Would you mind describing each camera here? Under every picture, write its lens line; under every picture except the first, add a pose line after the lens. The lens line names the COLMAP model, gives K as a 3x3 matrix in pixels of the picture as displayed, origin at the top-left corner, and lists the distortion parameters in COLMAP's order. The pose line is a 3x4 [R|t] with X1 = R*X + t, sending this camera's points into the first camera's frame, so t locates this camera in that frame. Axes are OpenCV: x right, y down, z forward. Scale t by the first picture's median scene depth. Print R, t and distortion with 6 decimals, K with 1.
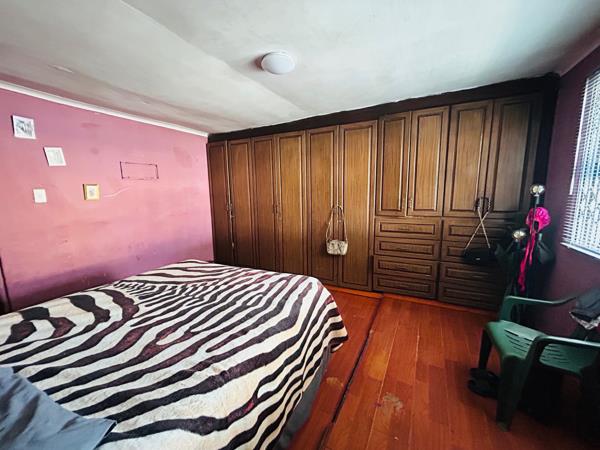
lens RADIAL K [[239.4, 0, 298.0], [0, 239.4, 224.1], [0, 0, 1]] dist [0.002293, -0.000483]
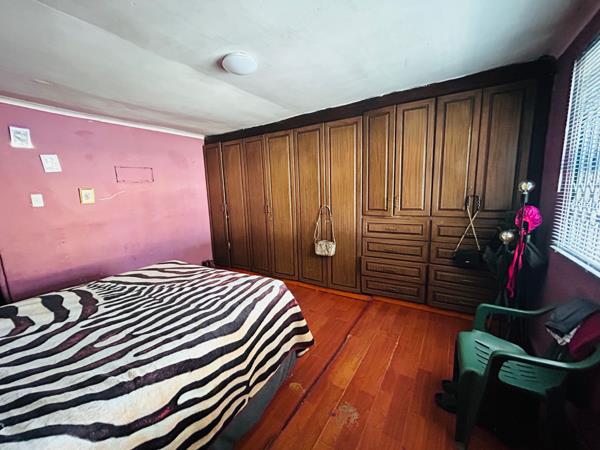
lens RADIAL K [[239.4, 0, 298.0], [0, 239.4, 224.1], [0, 0, 1]] dist [0.002293, -0.000483]
pose [[0.996702, -0.005751, -0.080941, 0.199790], [0.006449, 0.999944, 0.008369, -0.014744], [0.080889, -0.008864, 0.996684, 0.024782]]
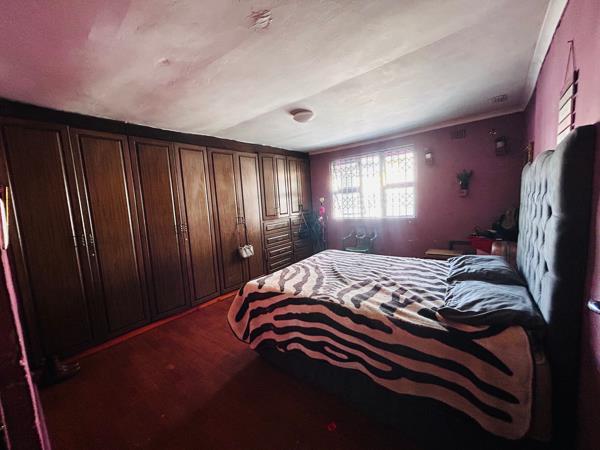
lens RADIAL K [[239.4, 0, 298.0], [0, 239.4, 224.1], [0, 0, 1]] dist [0.002293, -0.000483]
pose [[0.193050, -0.095686, 0.976512, -1.420032], [0.198328, 0.978496, 0.056672, -0.077677], [-0.960936, 0.182729, 0.207876, 0.729637]]
